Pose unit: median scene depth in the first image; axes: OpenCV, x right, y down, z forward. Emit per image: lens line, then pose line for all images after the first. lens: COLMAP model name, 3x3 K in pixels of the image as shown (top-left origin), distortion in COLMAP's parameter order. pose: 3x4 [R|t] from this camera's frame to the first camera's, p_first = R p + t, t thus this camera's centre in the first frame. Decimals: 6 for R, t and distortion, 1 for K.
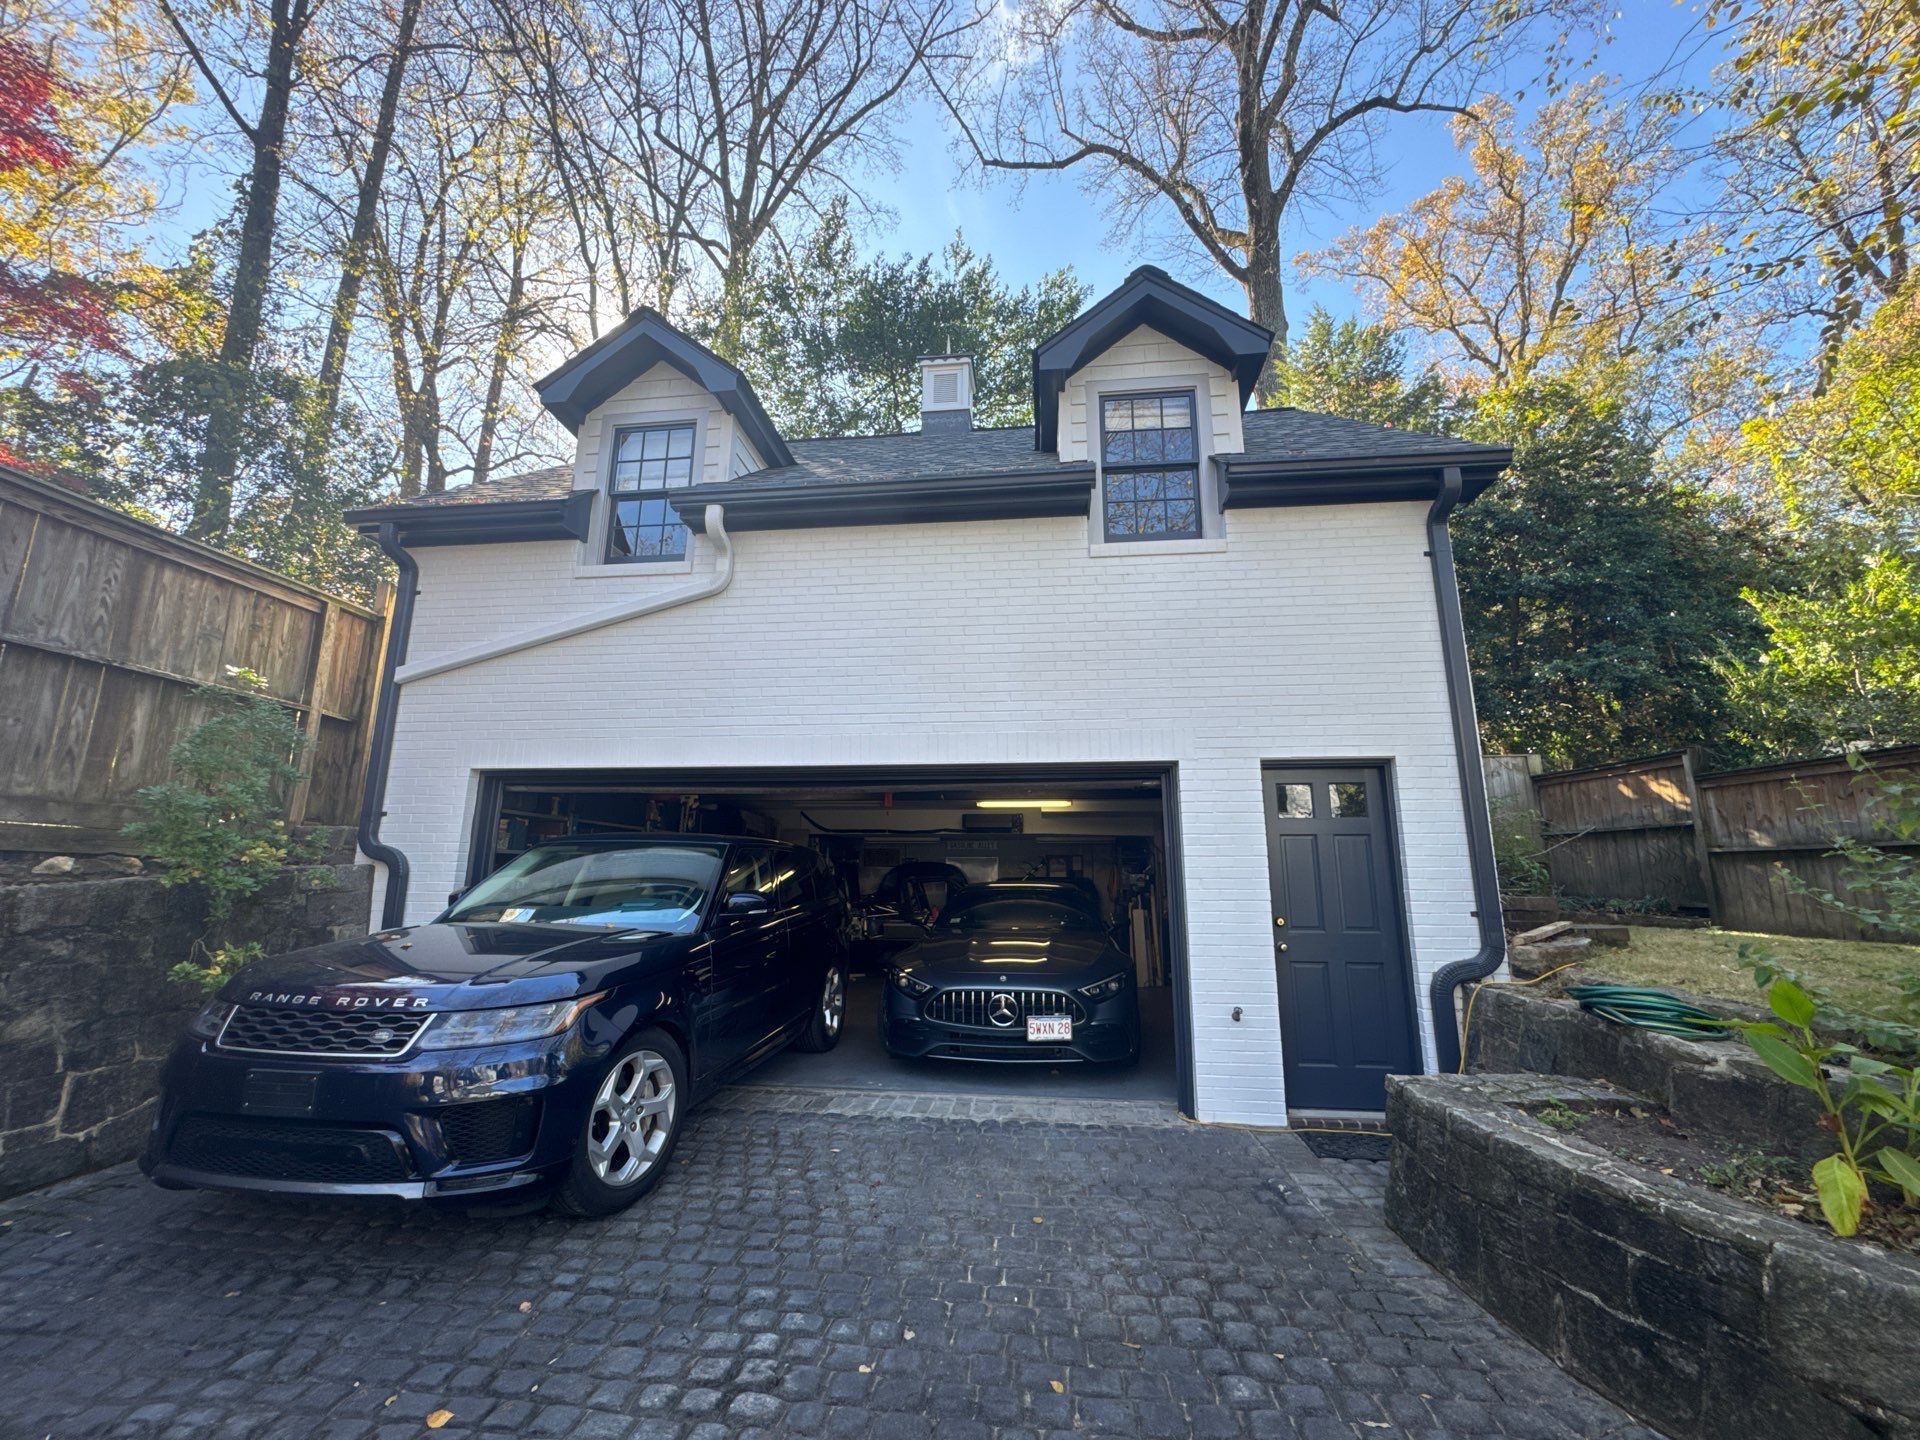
lens RADIAL K [[761.8, 0, 956.2], [0, 761.8, 725.7], [0, 0, 1]] dist [-0.001607, -0.000097]
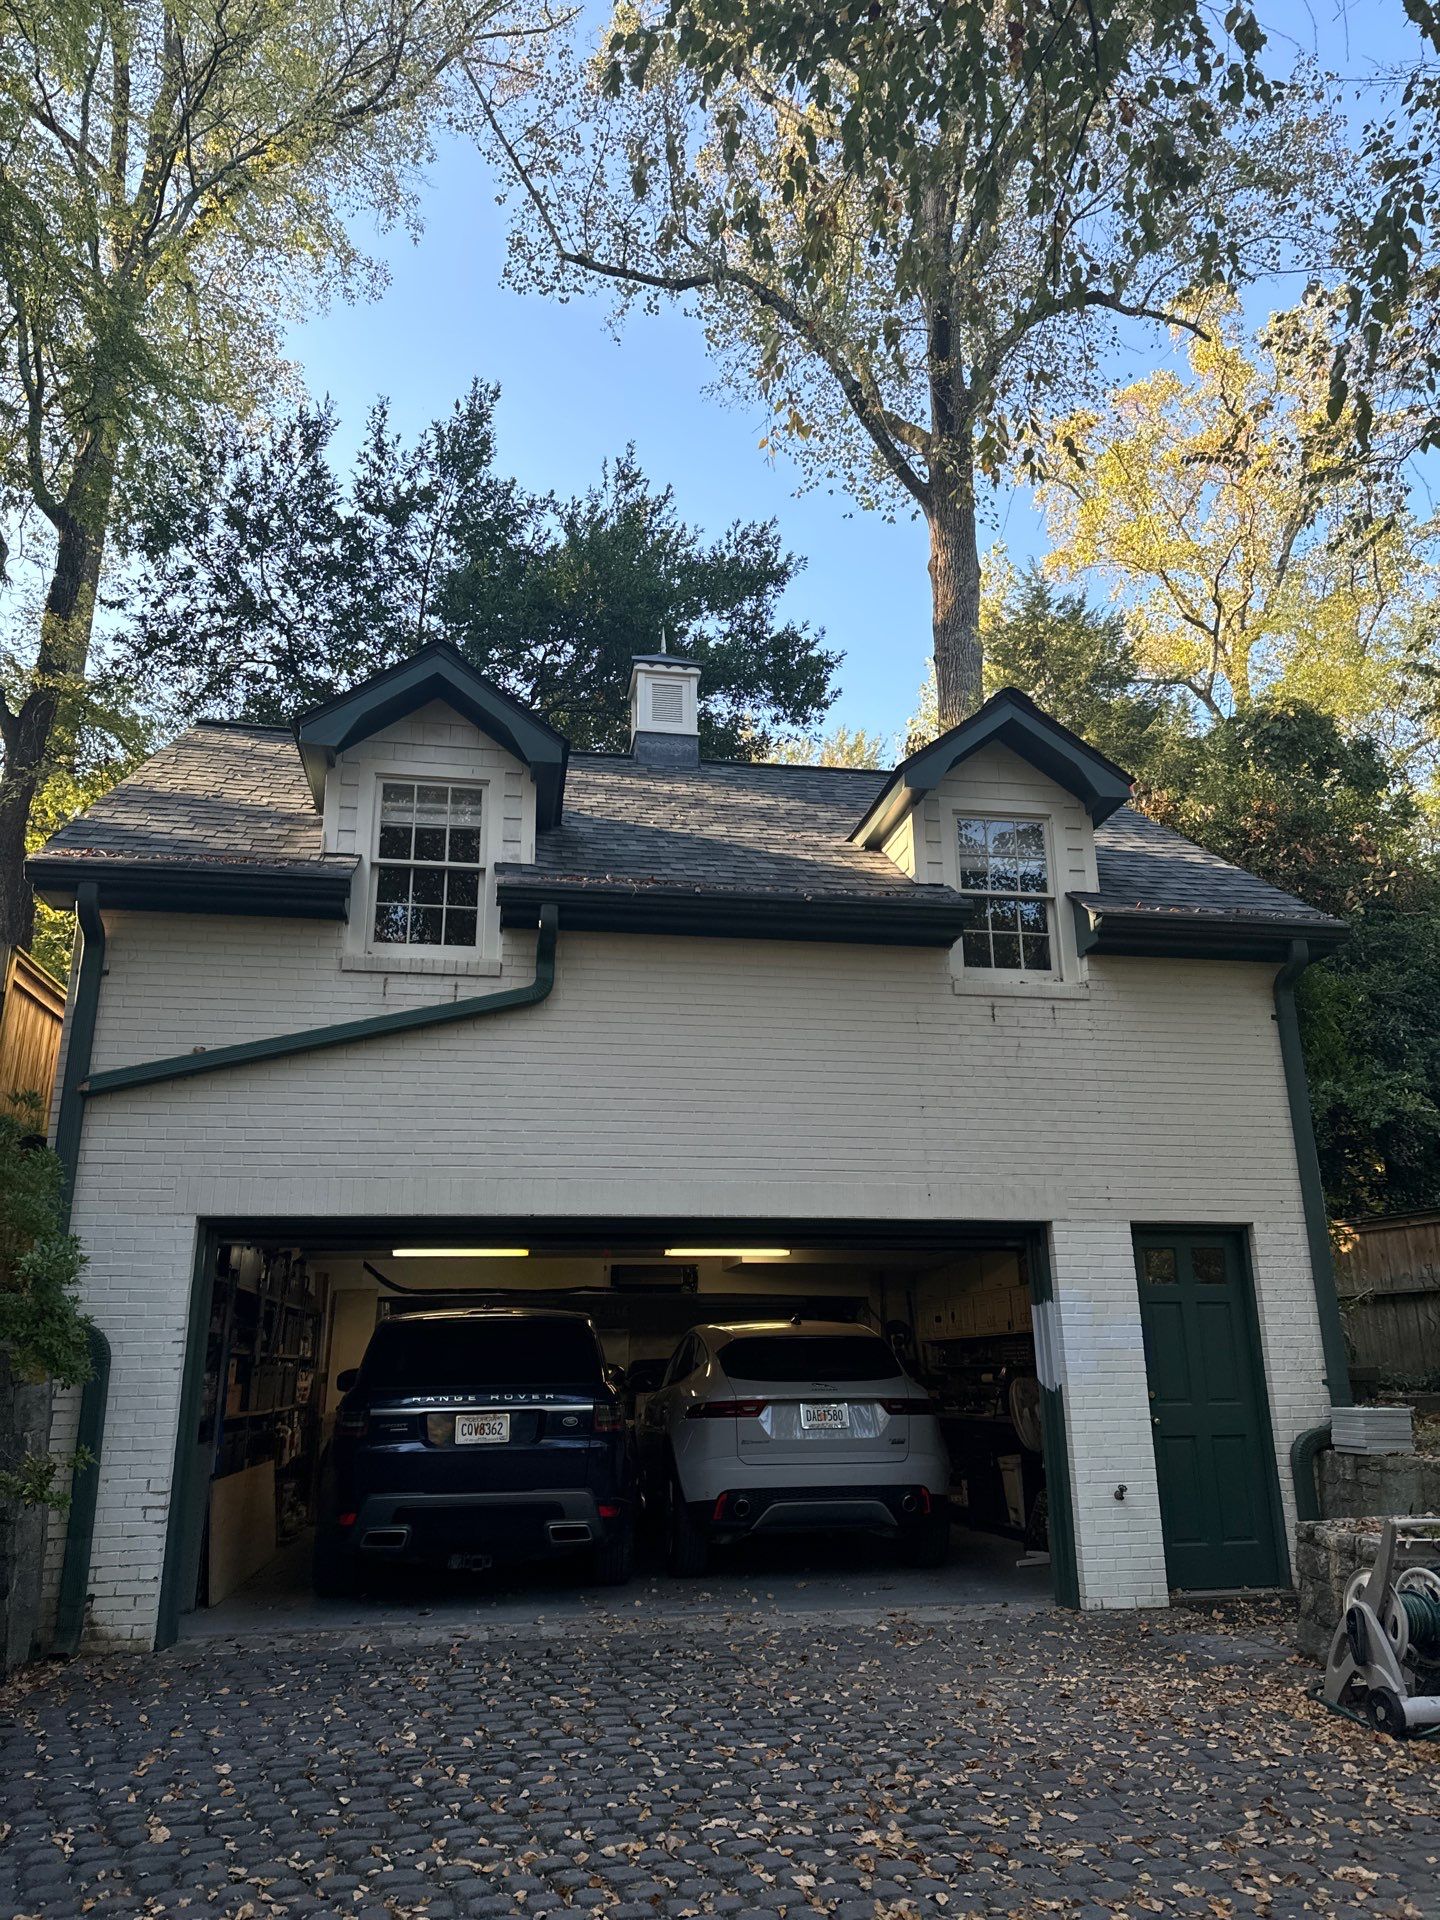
lens RADIAL K [[1325.3, 0, 717.3], [0, 1325.3, 958.1], [0, 0, 1]] dist [0.032605, -0.003714]
pose [[0.960571, 0.068883, 0.269366, -0.514266], [-0.041043, 0.993340, -0.107658, -0.074419], [-0.274988, 0.092358, 0.957001, -0.447206]]
